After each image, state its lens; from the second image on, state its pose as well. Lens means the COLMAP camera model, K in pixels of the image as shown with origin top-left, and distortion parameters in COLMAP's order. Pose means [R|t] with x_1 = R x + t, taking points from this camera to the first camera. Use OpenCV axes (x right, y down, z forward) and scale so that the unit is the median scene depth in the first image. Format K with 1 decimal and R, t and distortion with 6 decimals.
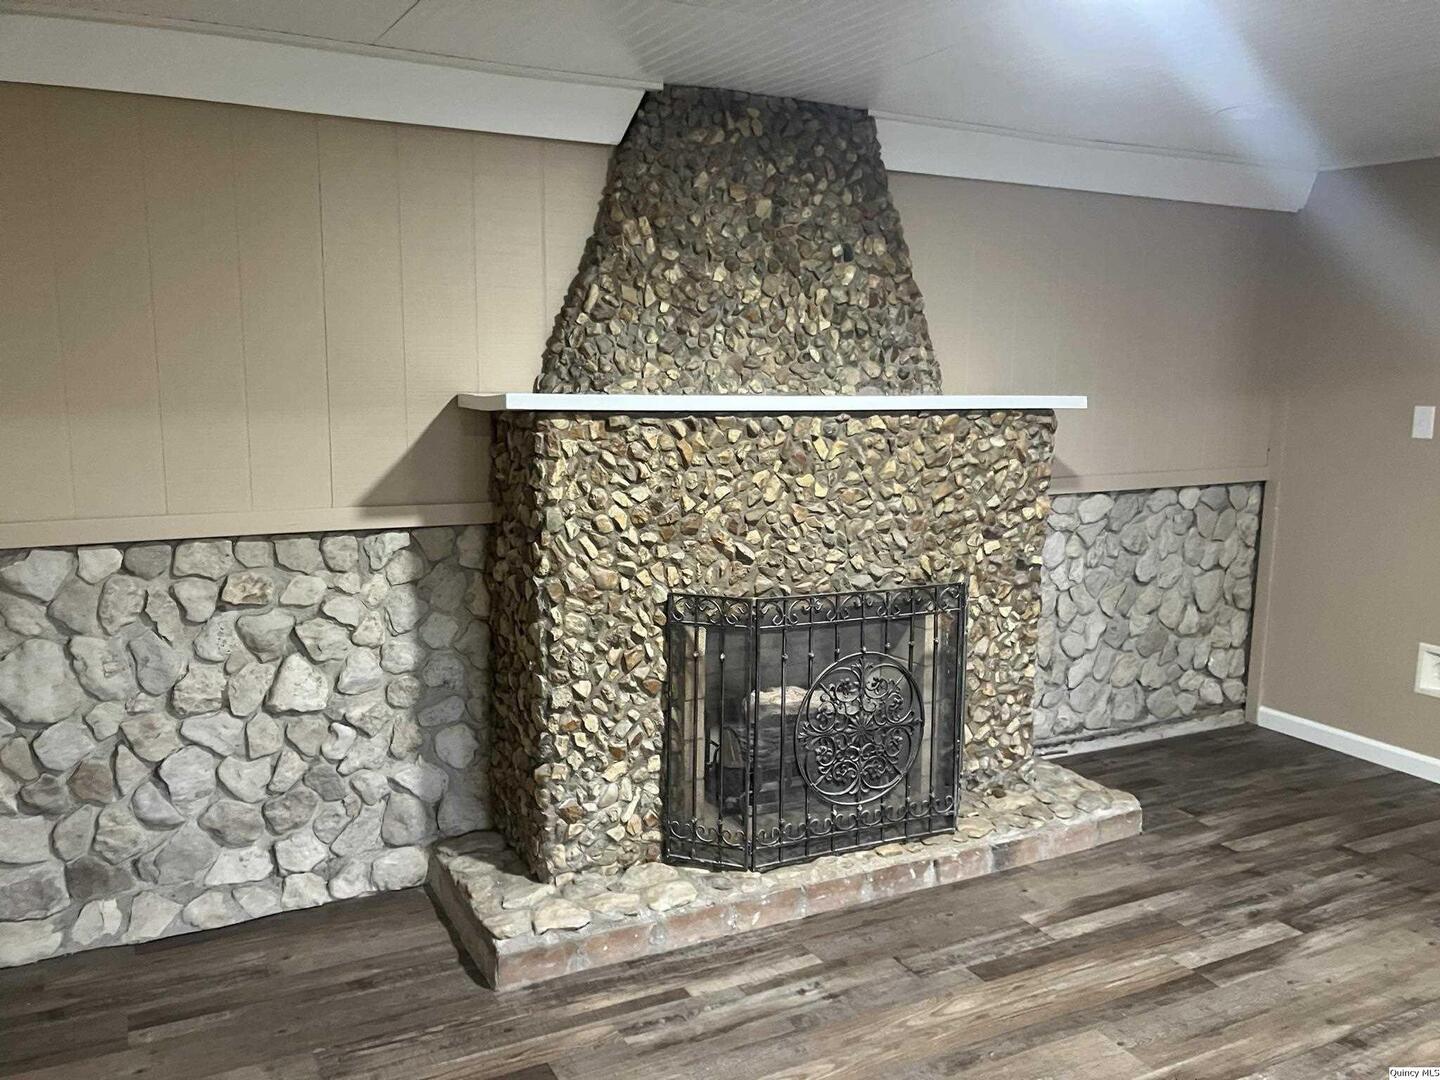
lens RADIAL K [[1176.3, 0, 720.0], [0, 1176.3, 540.0], [0, 0, 1]] dist [0.066844, -0.113367]
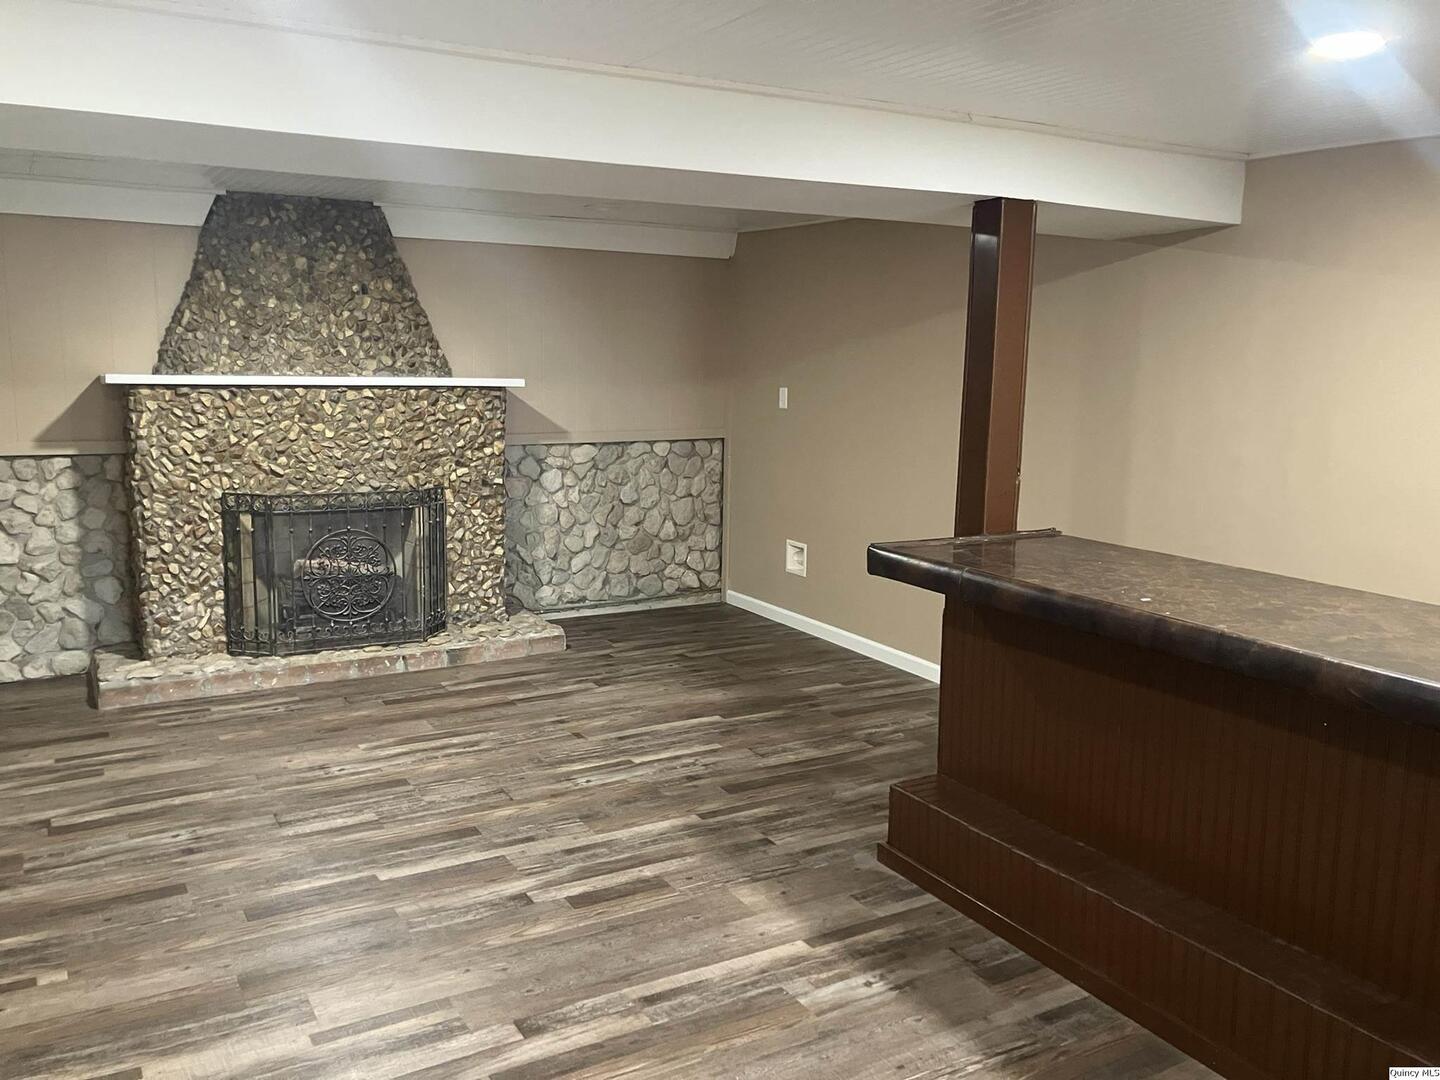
lens RADIAL K [[1123.9, 0, 720.0], [0, 1123.9, 540.0], [0, 0, 1]] dist [-0.029309, 0.001741]
pose [[0.997187, -0.005598, 0.074746, 0.509927], [0.004688, 0.999913, 0.012333, 0.089782], [-0.074808, -0.011948, 0.997126, -0.609124]]
